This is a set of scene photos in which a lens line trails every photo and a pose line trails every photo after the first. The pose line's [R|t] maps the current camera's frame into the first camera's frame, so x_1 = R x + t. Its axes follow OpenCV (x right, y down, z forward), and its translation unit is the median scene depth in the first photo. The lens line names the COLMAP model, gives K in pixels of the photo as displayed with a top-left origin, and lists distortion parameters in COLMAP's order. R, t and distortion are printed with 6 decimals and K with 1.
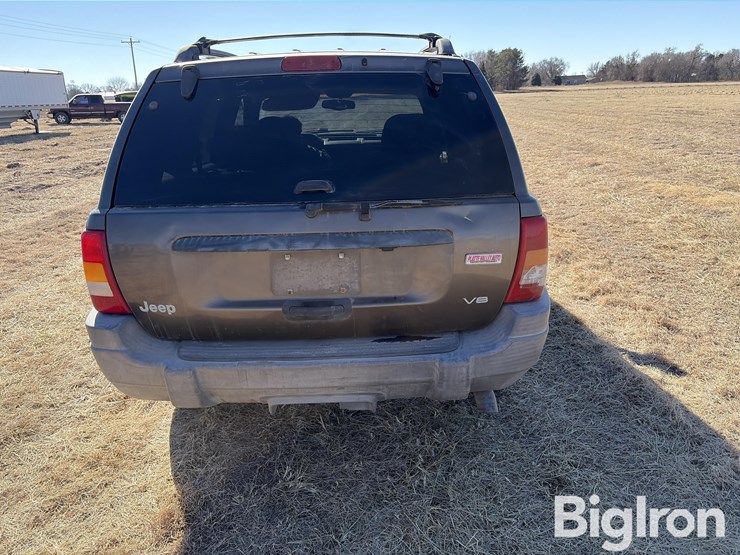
lens RADIAL K [[559.3, 0, 370.0], [0, 559.3, 277.5], [0, 0, 1]] dist [0.049976, -0.006297]
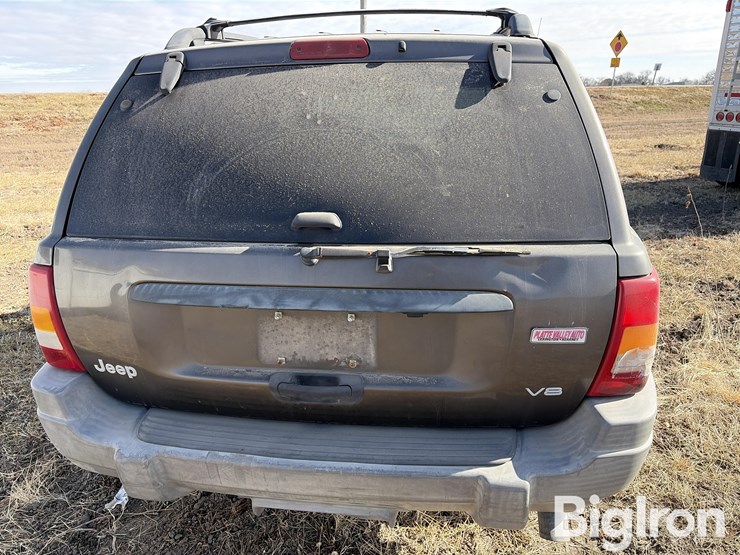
lens RADIAL K [[584.9, 0, 370.0], [0, 584.9, 277.5], [0, 0, 1]] dist [-0.005599, -0.010499]
pose [[0.990045, 0.049001, -0.131944, 0.064598], [-0.048376, 0.998798, 0.007943, -0.092670], [0.132174, -0.001481, 0.991225, 0.258803]]
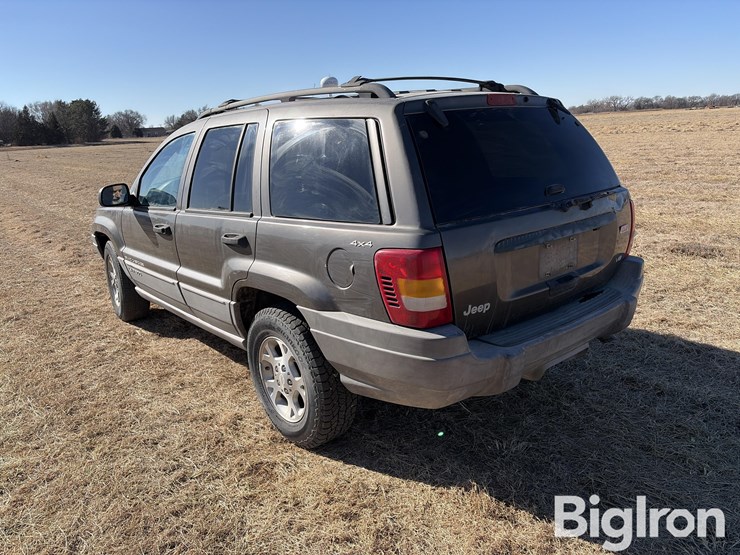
lens RADIAL K [[584.9, 0, 370.0], [0, 584.9, 277.5], [0, 0, 1]] dist [-0.005599, -0.010499]
pose [[0.757947, -0.165032, 0.631095, -1.254271], [0.222866, 0.974766, -0.012761, -0.039377], [-0.613064, 0.150321, 0.775600, 0.223440]]
